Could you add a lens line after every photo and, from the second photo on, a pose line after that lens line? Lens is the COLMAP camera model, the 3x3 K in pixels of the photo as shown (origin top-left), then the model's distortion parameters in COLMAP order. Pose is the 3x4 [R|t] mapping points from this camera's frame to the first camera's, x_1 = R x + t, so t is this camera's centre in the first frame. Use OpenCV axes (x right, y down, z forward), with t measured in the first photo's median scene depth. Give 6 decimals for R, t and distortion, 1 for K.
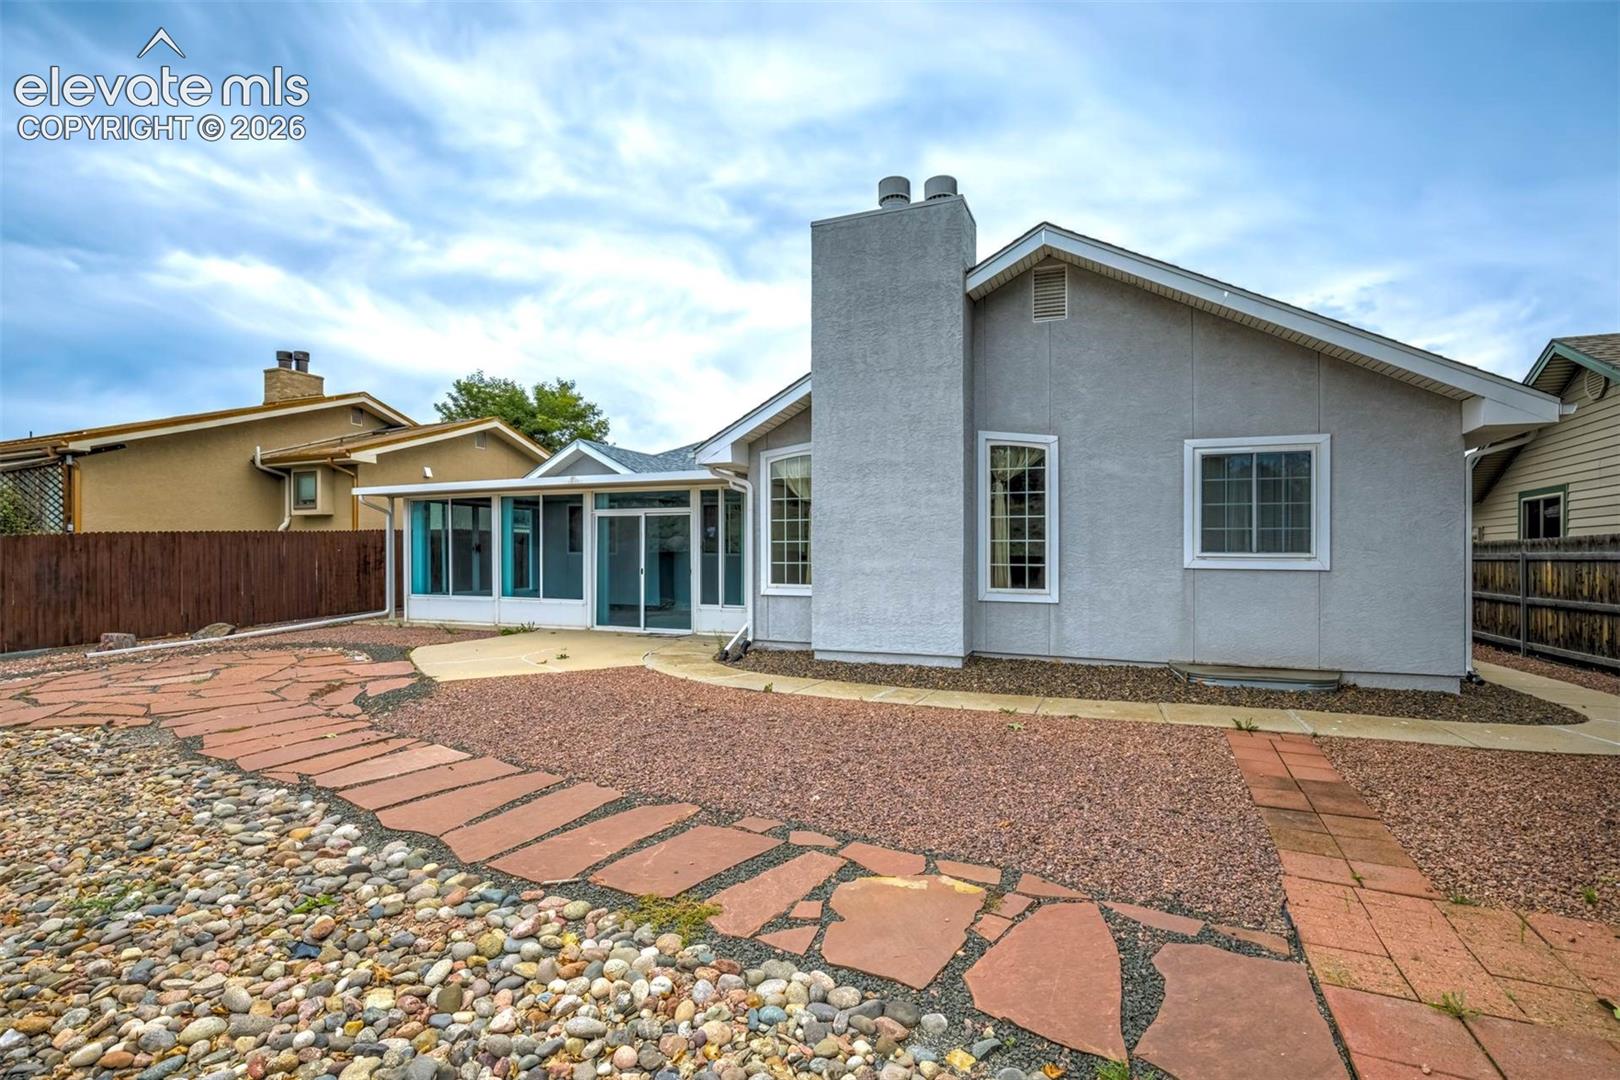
lens RADIAL K [[802.7, 0, 820.0], [0, 802.7, 576.3], [0, 0, 1]] dist [-0.003428, -0.033784]
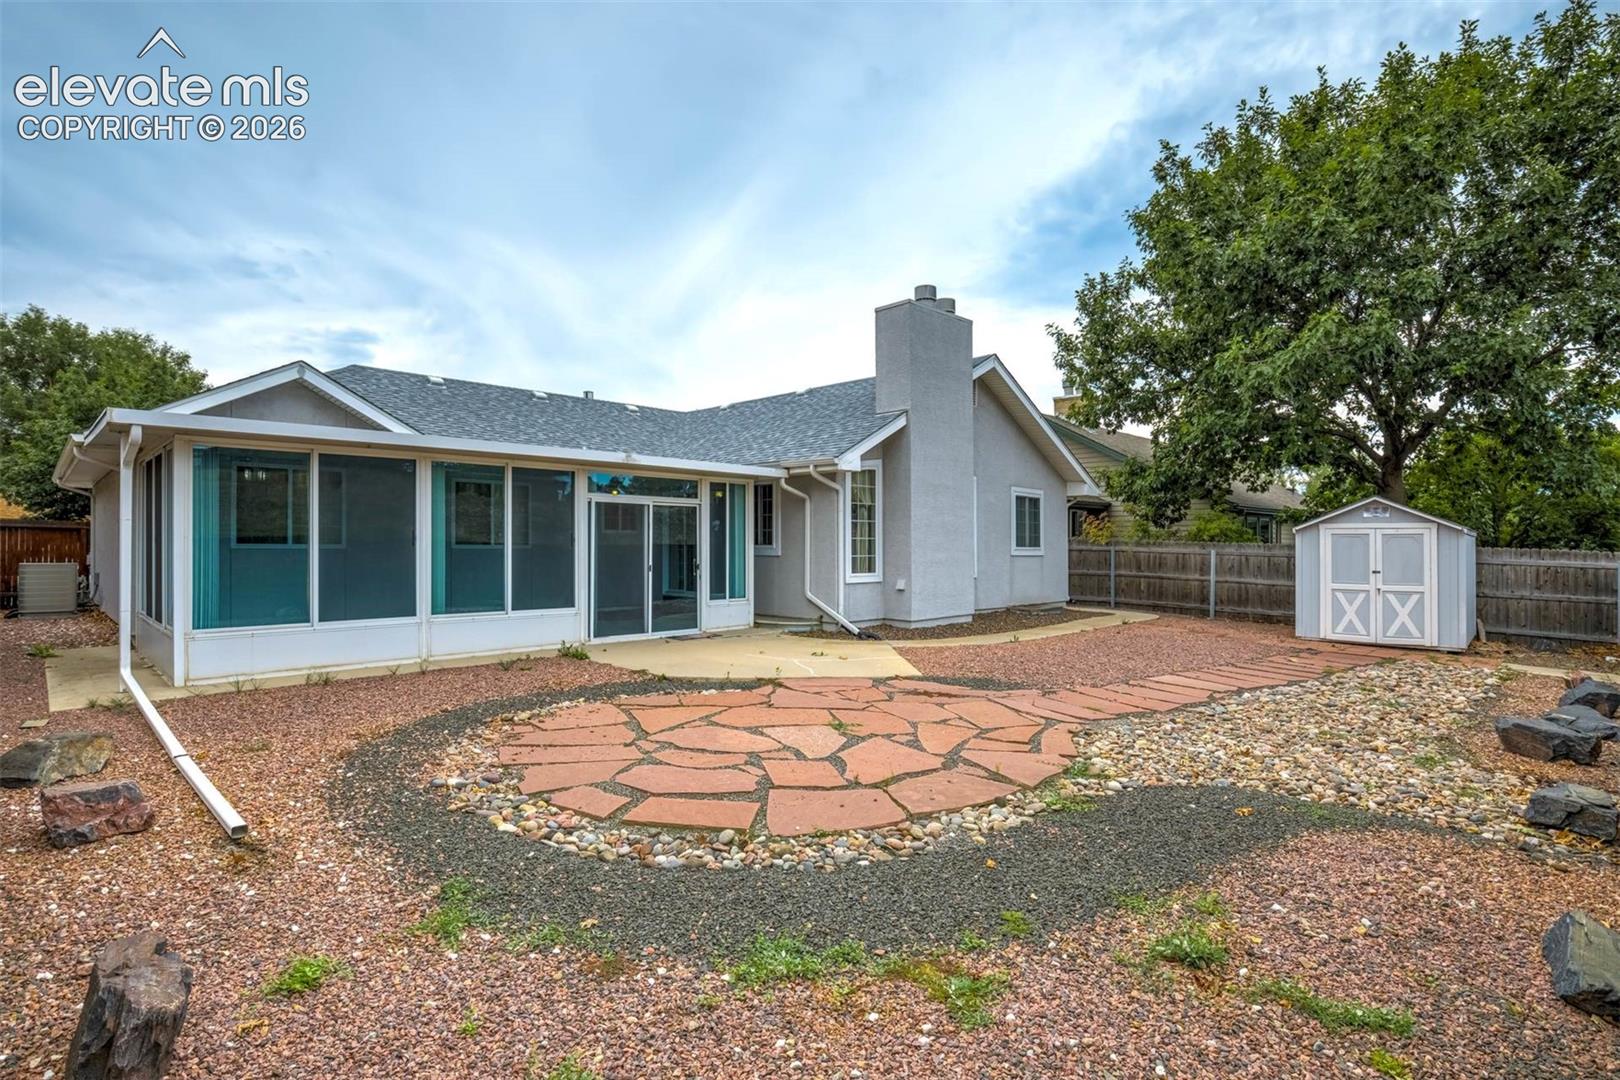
lens RADIAL K [[926.2, 0, 810.0], [0, 926.2, 540.0], [0, 0, 1]] dist [-0.003376, -0.000662]
pose [[0.286260, 0.001042, 0.958152, -1.178594], [0.021494, 0.999741, -0.007509, -0.026703], [-0.957911, 0.022744, 0.286163, 0.563820]]
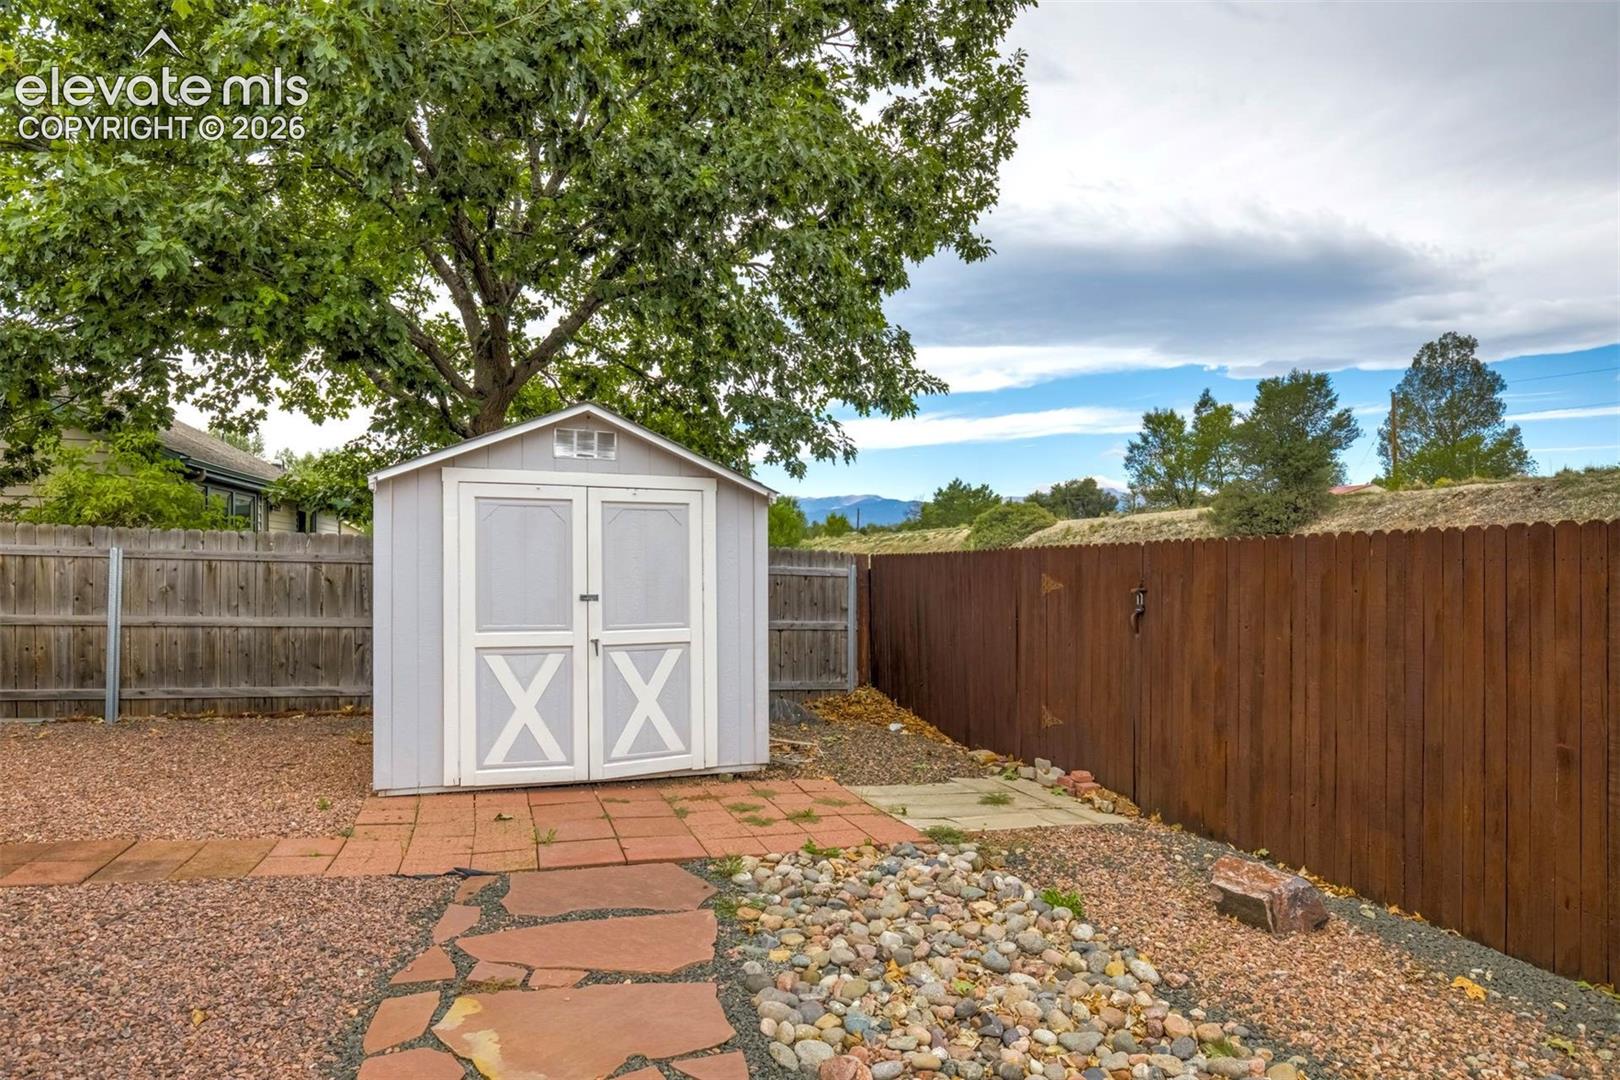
lens RADIAL K [[889.7, 0, 862.6], [0, 889.7, 554.7], [0, 0, 1]] dist [-0.002269, -0.001356]
pose [[-0.710086, -0.005616, 0.704092, -0.197602], [0.010323, 0.999778, 0.018384, -0.006037], [-0.704039, 0.020323, -0.709871, 0.420135]]
